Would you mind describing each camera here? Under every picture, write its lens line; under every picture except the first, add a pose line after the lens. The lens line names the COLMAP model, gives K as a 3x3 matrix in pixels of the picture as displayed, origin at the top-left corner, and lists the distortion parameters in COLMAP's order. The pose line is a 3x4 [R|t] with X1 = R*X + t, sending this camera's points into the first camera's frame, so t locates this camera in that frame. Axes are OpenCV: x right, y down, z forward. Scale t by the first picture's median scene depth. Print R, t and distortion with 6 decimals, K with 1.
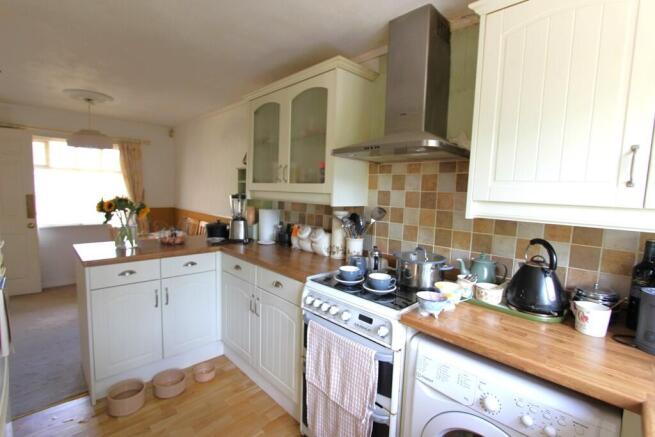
lens RADIAL K [[305.4, 0, 327.5], [0, 305.4, 218.5], [0, 0, 1]] dist [-0.023579, 0.004925]
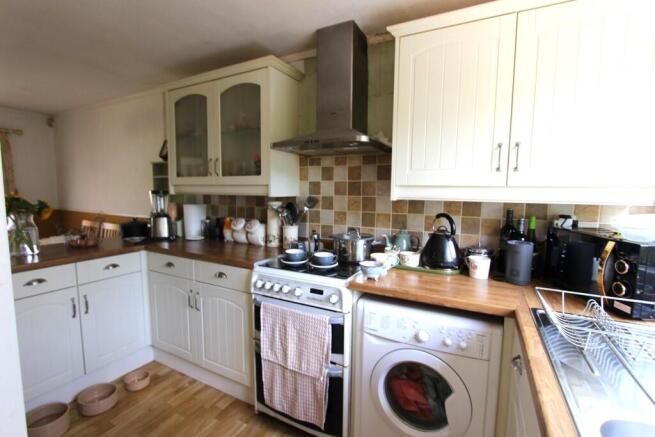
lens RADIAL K [[305.4, 0, 327.5], [0, 305.4, 218.5], [0, 0, 1]] dist [-0.023579, 0.004925]
pose [[0.949665, -0.054741, 0.308446, -0.127194], [0.051497, 0.998499, 0.018652, 0.026634], [-0.309004, -0.001829, 0.951059, -0.074592]]
